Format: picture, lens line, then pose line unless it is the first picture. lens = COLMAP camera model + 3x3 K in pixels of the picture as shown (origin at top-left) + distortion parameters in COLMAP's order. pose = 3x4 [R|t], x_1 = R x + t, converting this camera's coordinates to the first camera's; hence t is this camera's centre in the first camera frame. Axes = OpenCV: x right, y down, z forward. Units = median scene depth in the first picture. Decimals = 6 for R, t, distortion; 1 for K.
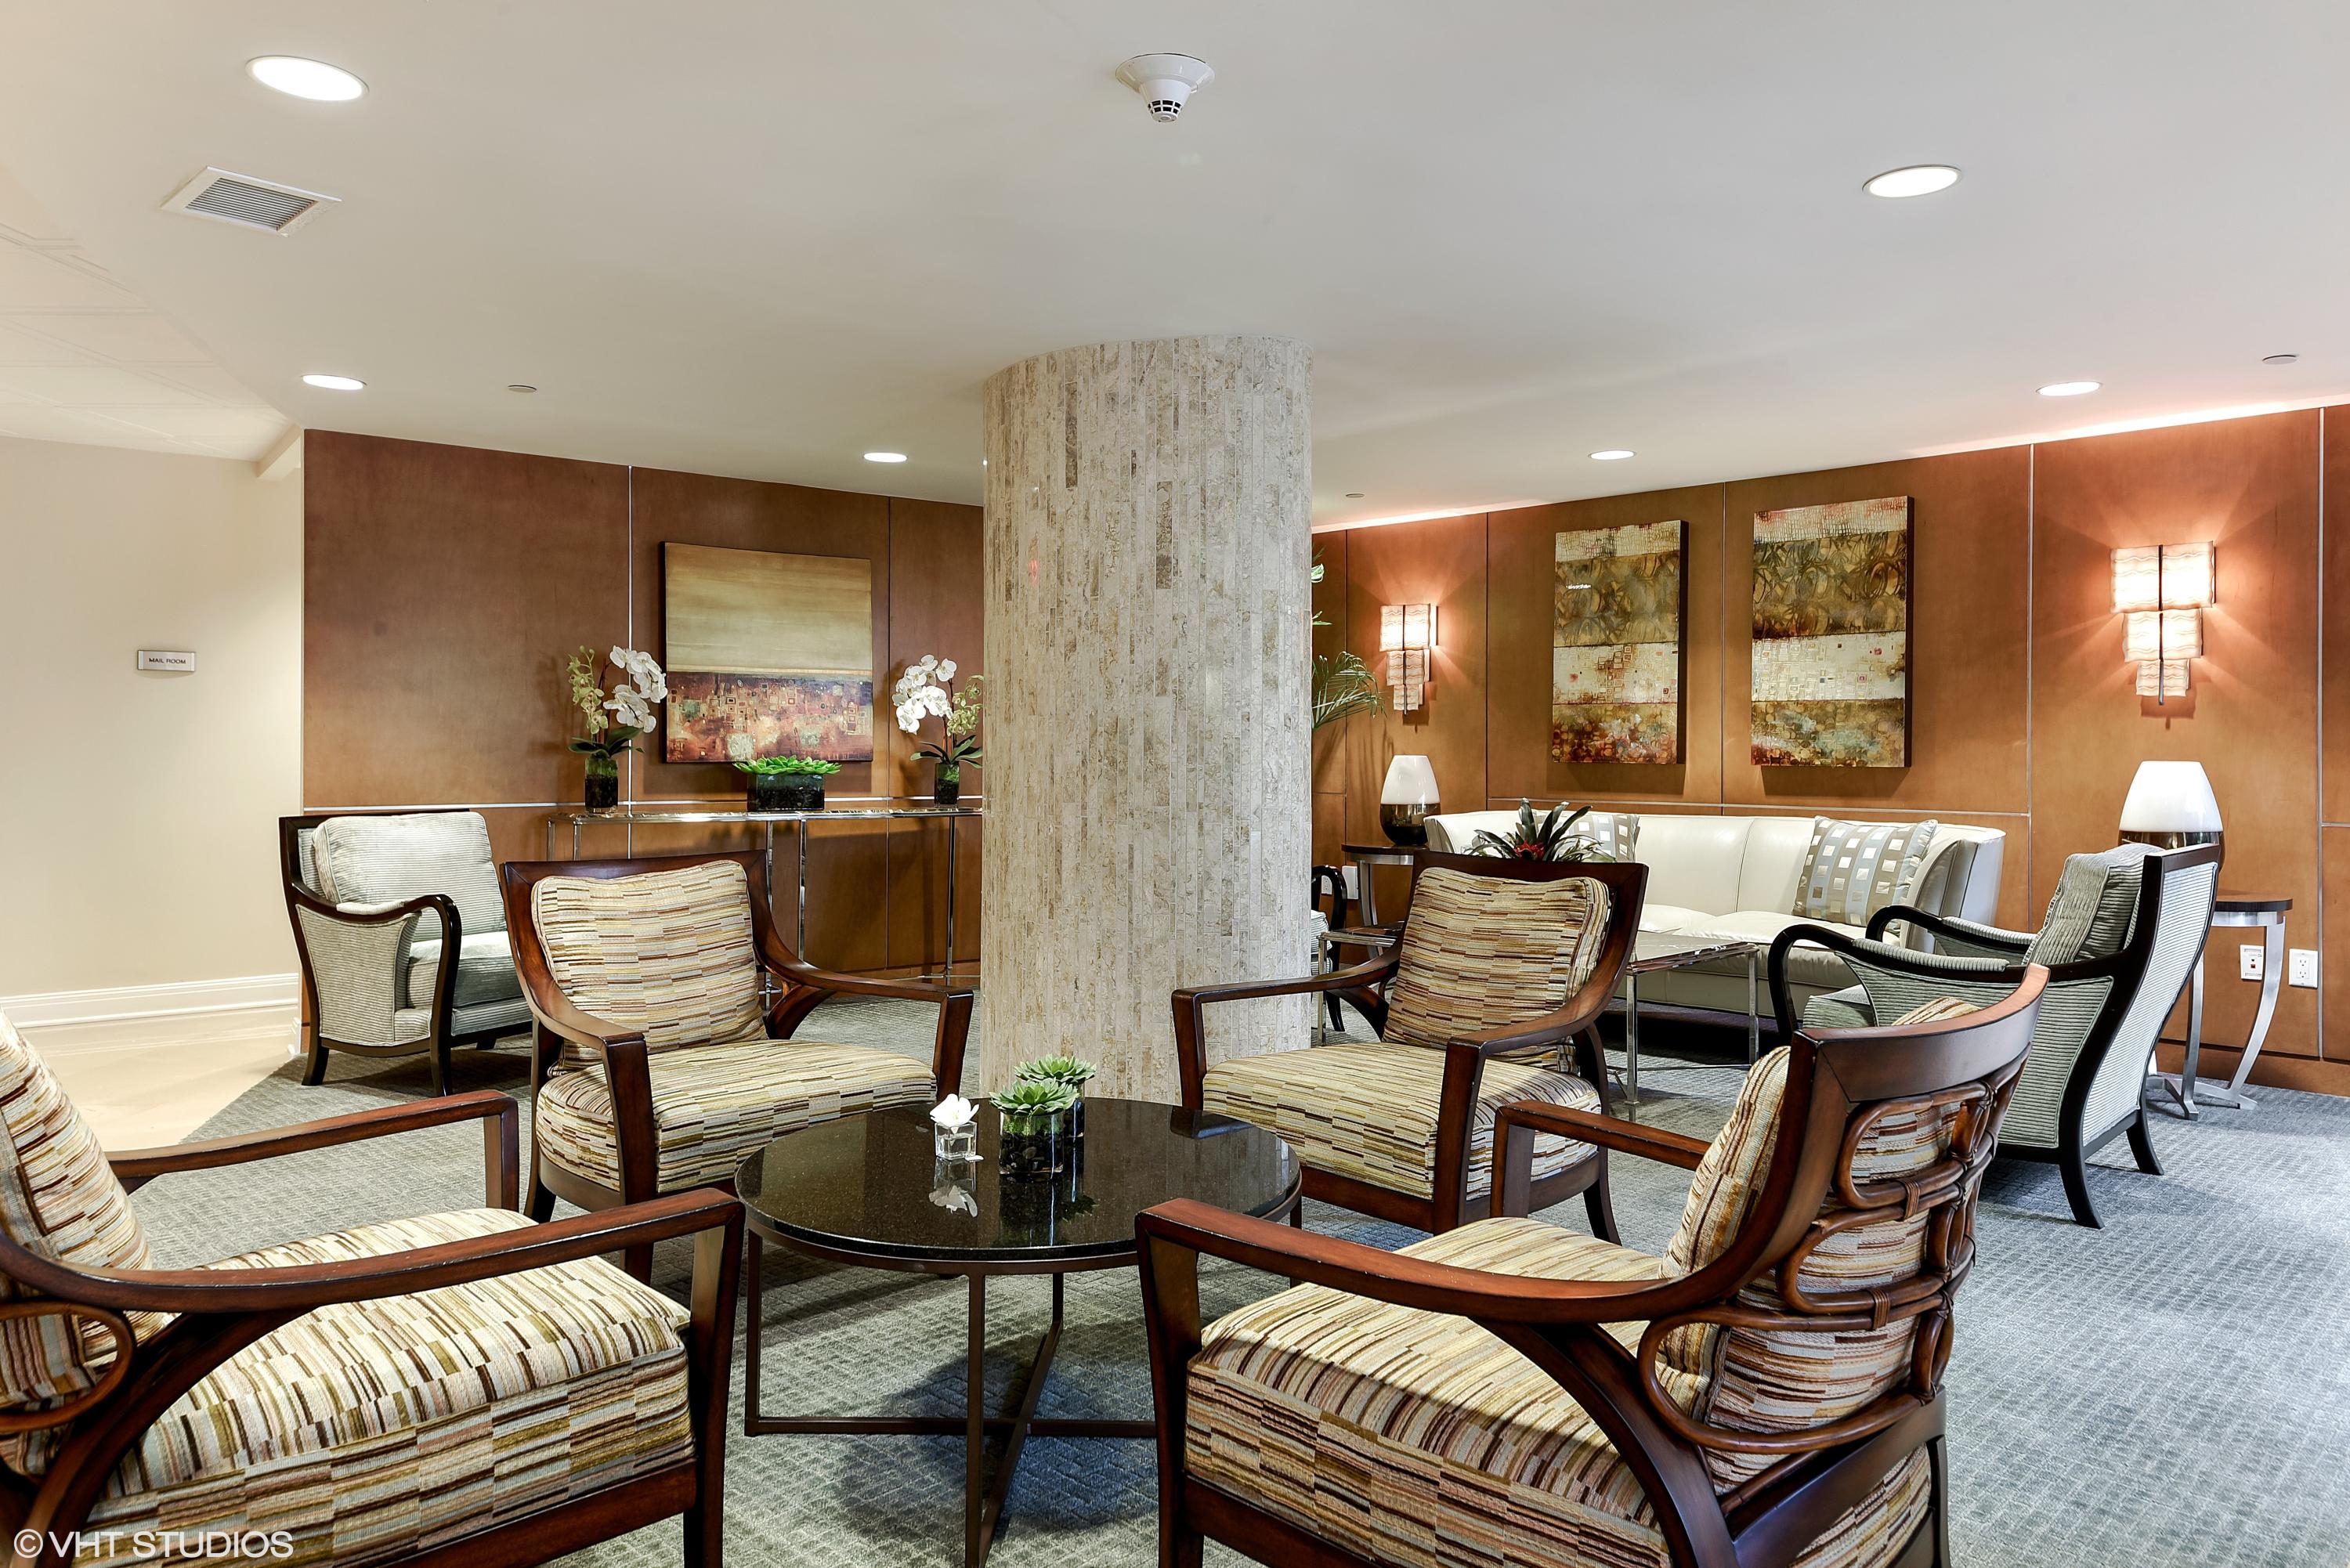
lens RADIAL K [[1661.6, 0, 1175.0], [0, 1661.6, 784.0], [0, 0, 1]] dist [0.001847, 0.000660]
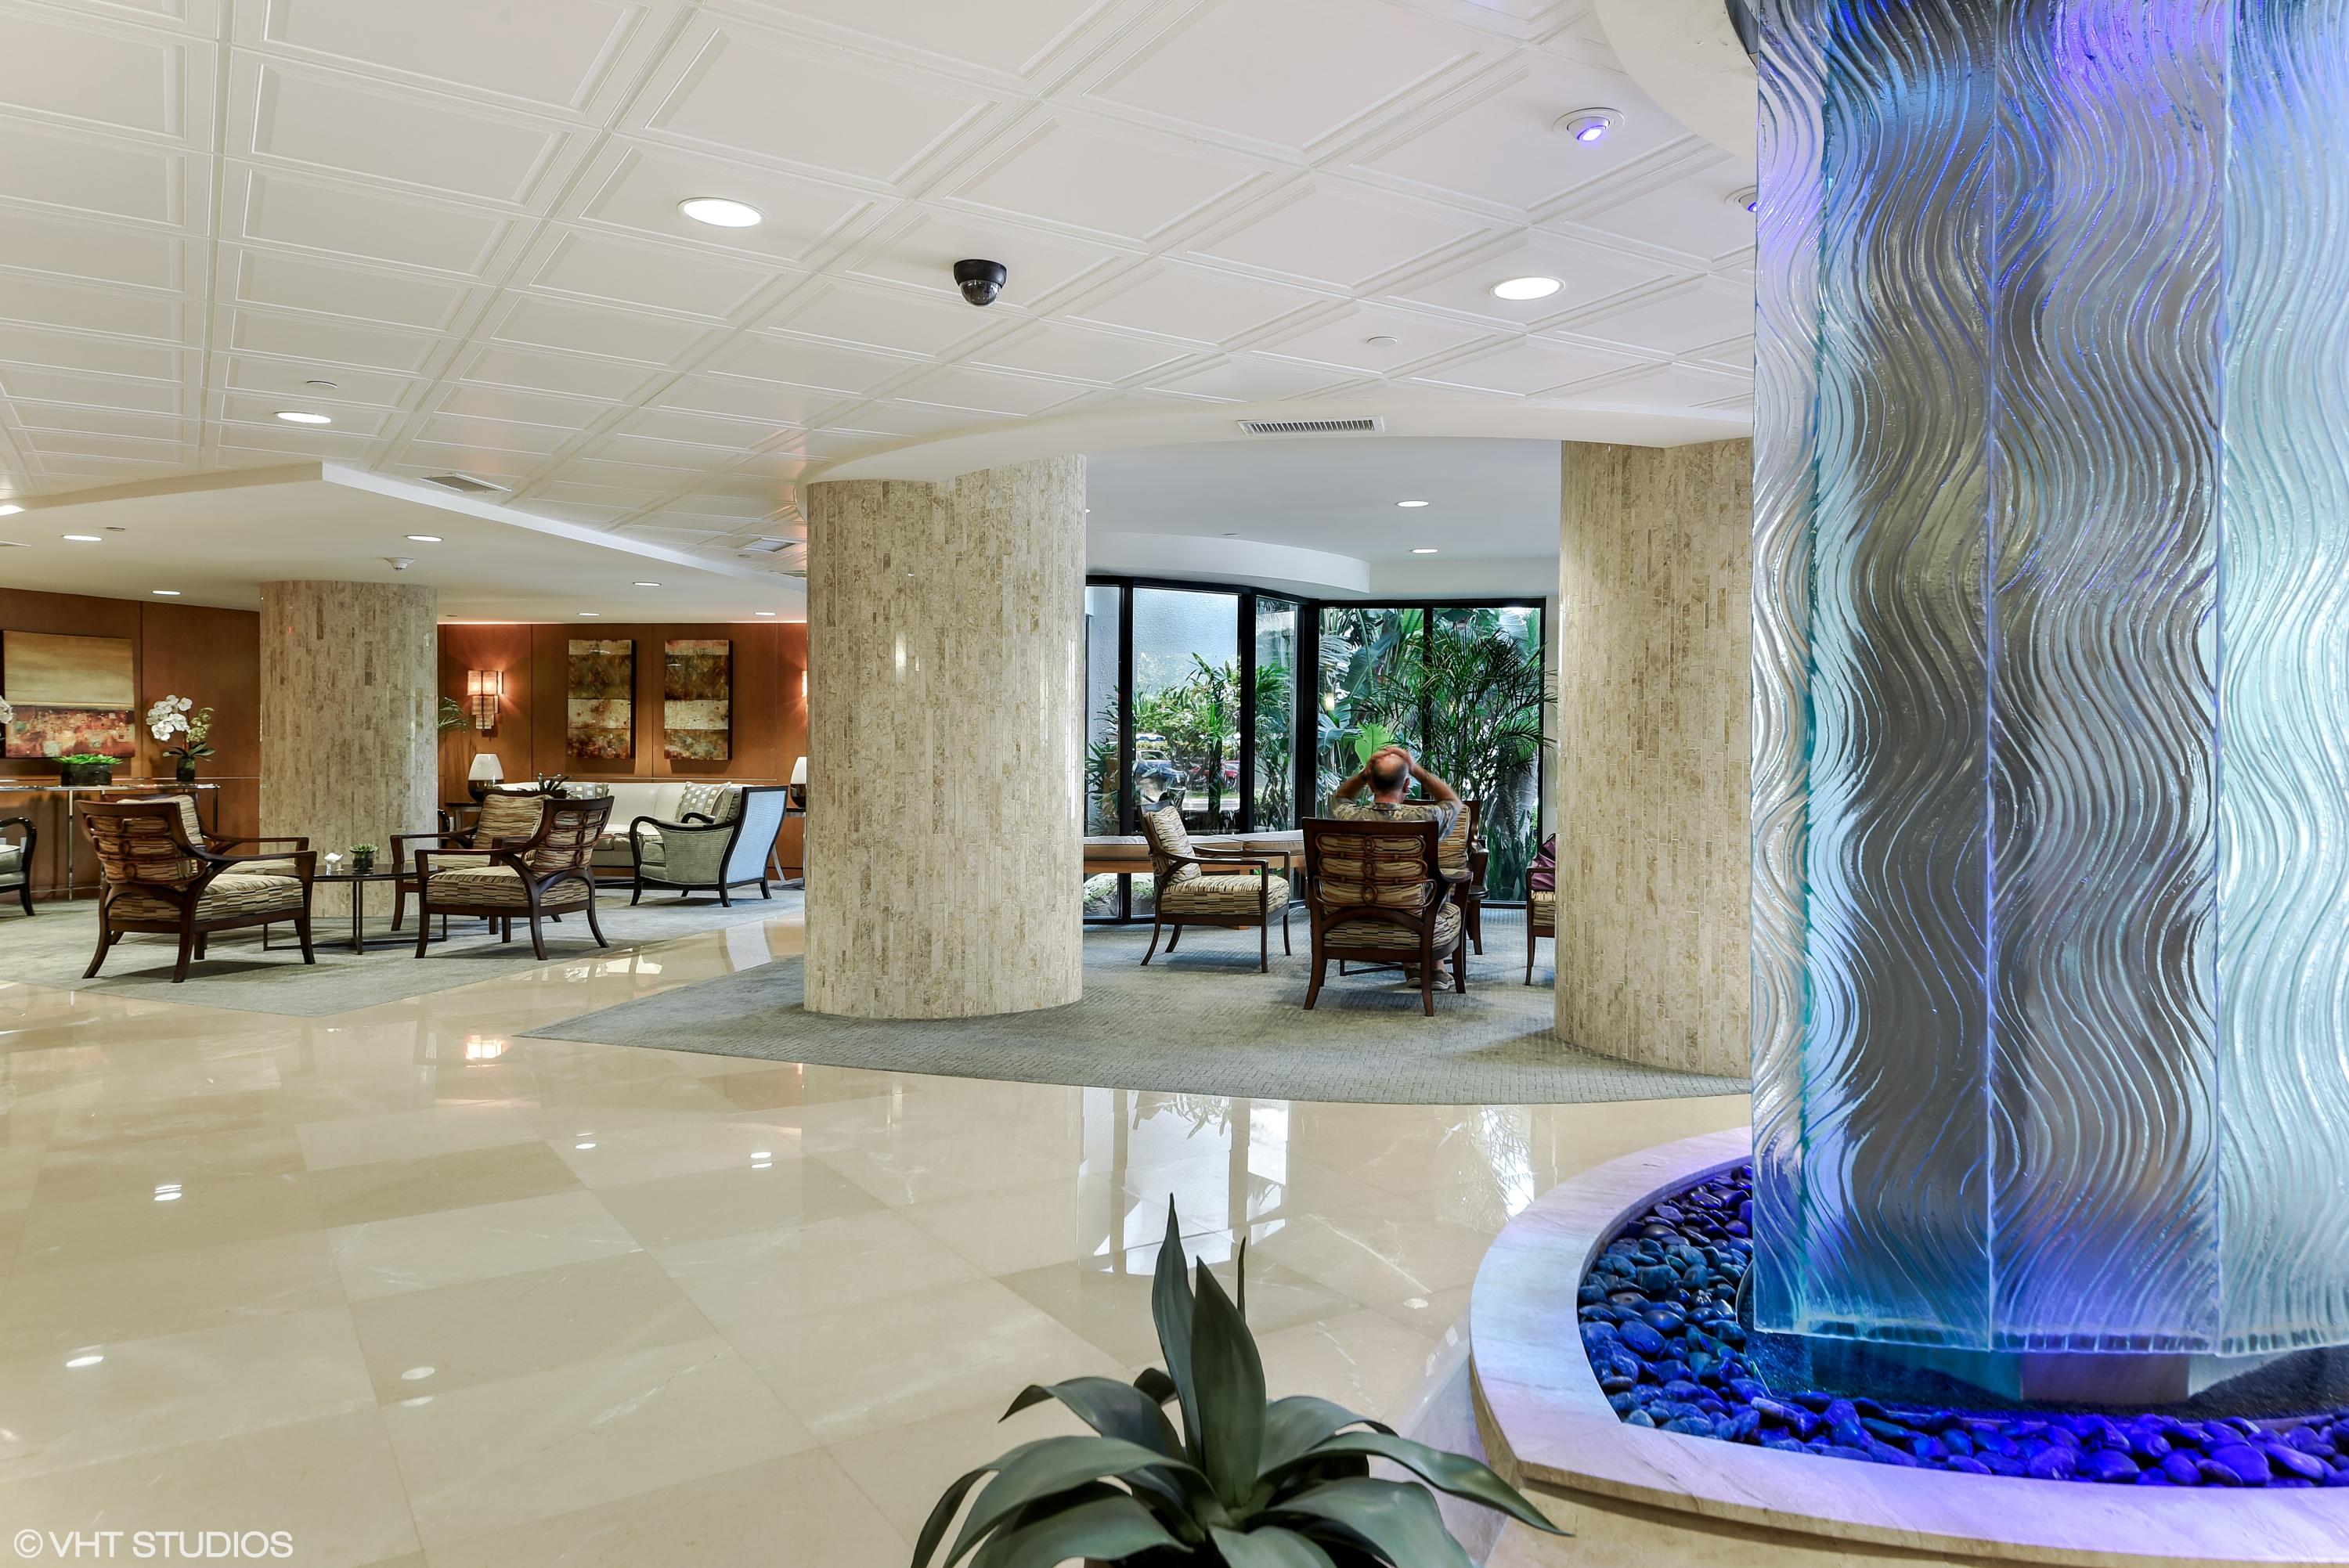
lens RADIAL K [[1343.9, 0, 1175.7], [0, 1343.9, 774.0], [0, 0, 1]] dist [0.001342, -0.000130]
pose [[0.820079, -0.006437, 0.572214, -0.104765], [0.007671, 0.999971, 0.000256, 0.012718], [-0.572198, 0.004180, 0.820105, -0.816938]]
